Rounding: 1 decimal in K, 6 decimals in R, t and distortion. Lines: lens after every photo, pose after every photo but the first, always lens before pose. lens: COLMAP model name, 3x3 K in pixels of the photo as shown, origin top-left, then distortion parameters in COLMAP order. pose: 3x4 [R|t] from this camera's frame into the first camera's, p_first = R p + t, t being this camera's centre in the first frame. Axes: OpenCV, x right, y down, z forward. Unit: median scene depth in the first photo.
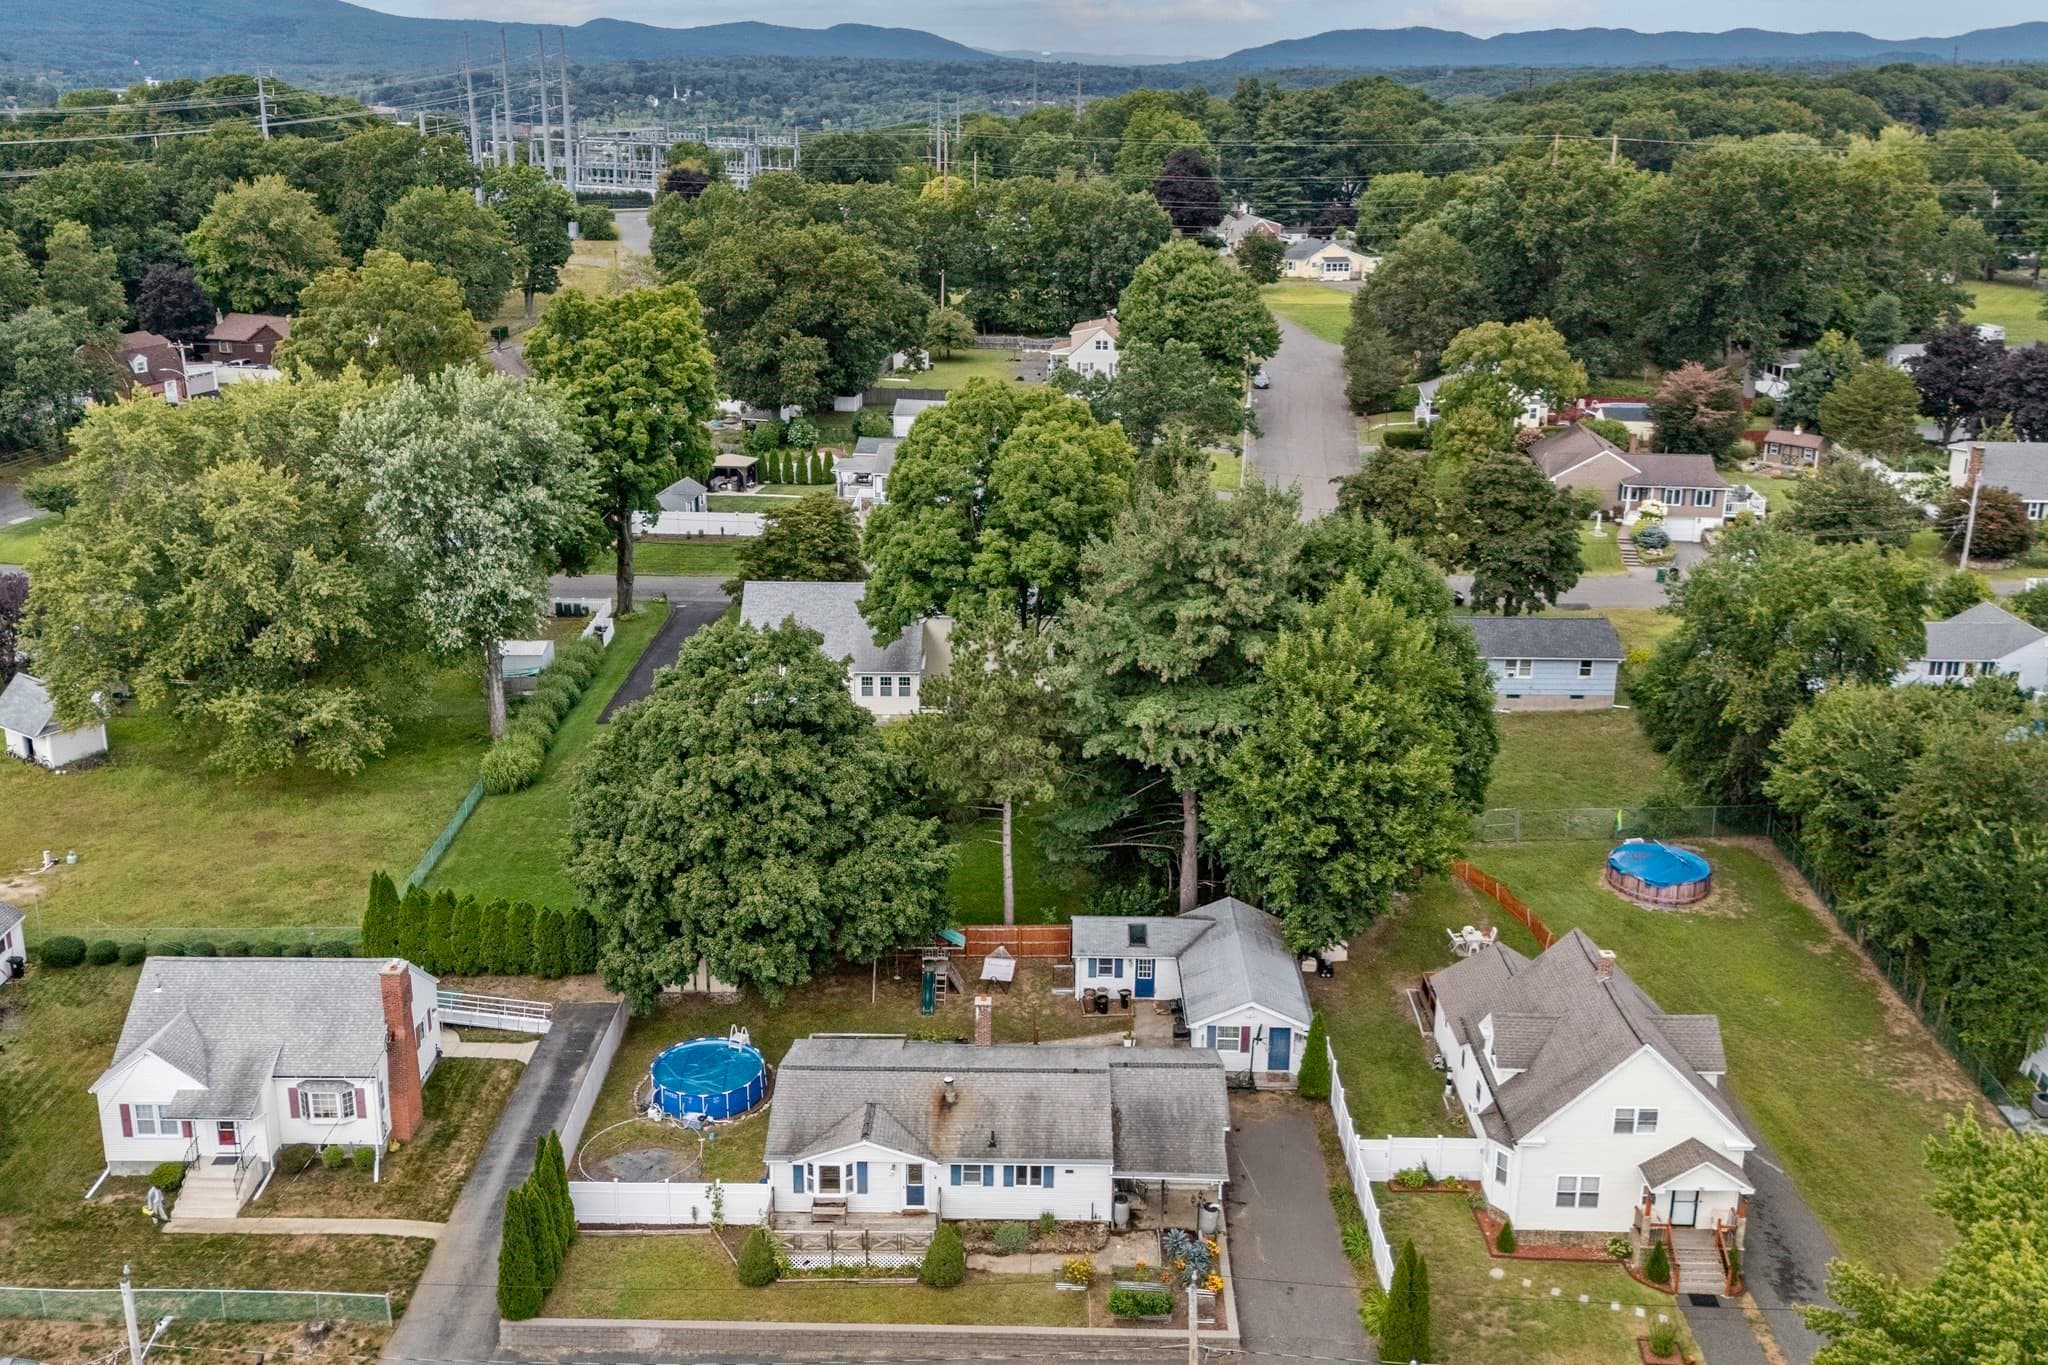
lens RADIAL K [[1895.2, 0, 1079.8], [0, 1895.2, 590.9], [0, 0, 1]] dist [0.048846, -0.010202]
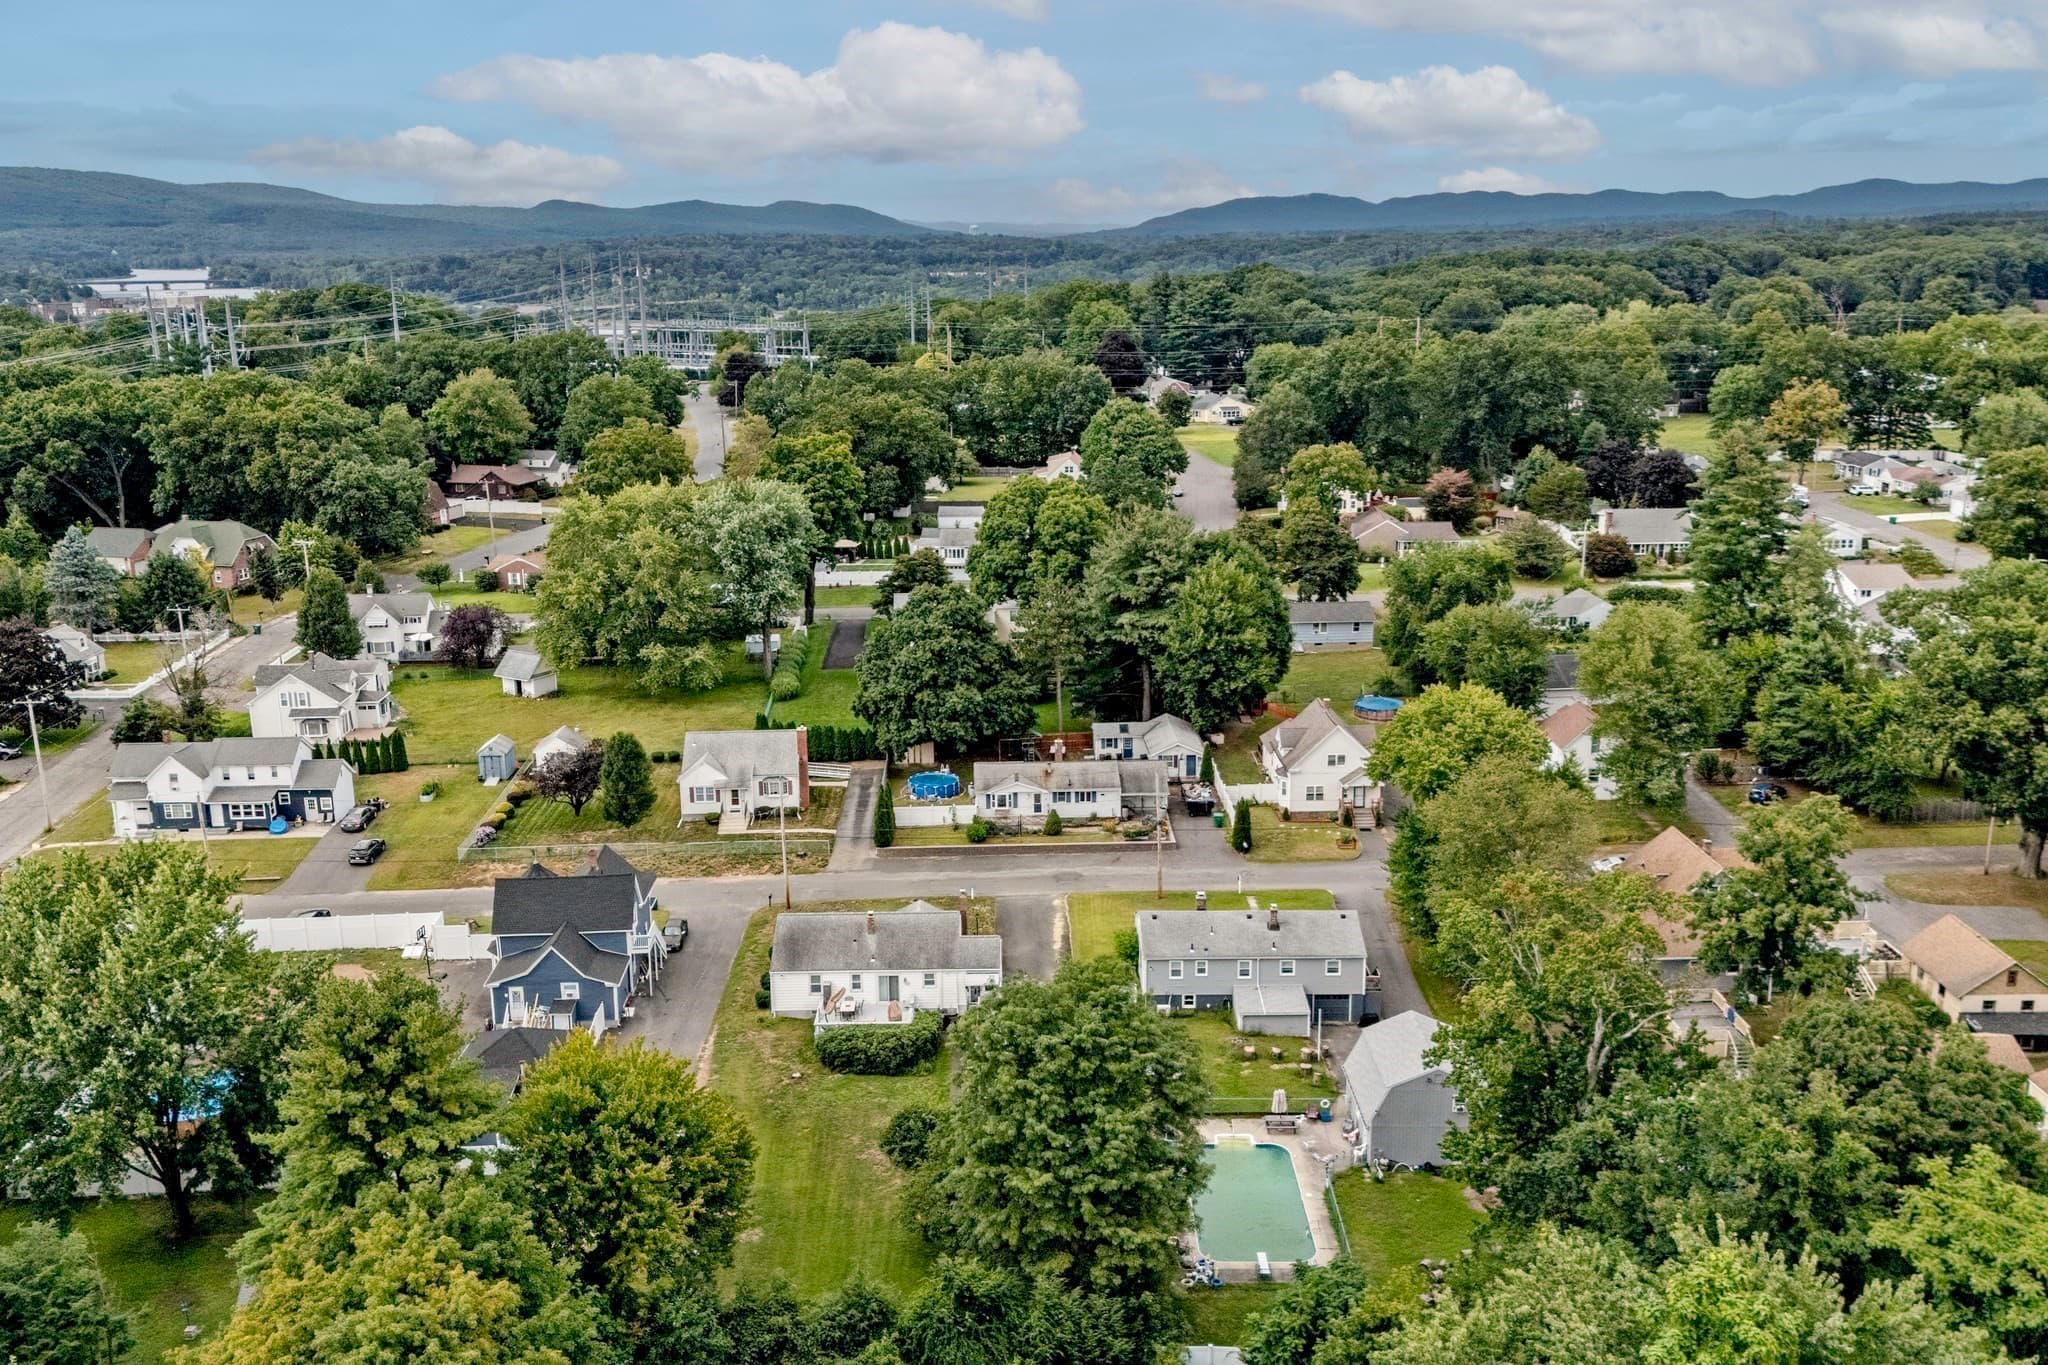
lens RADIAL K [[1803.8, 0, 1099.8], [0, 1803.8, 680.9], [0, 0, 1]] dist [0.053119, -0.003215]
pose [[0.998414, -0.031753, 0.046479, -0.056688], [0.032948, 0.999140, -0.025161, 0.114346], [-0.045640, 0.026653, 0.998602, -0.647667]]
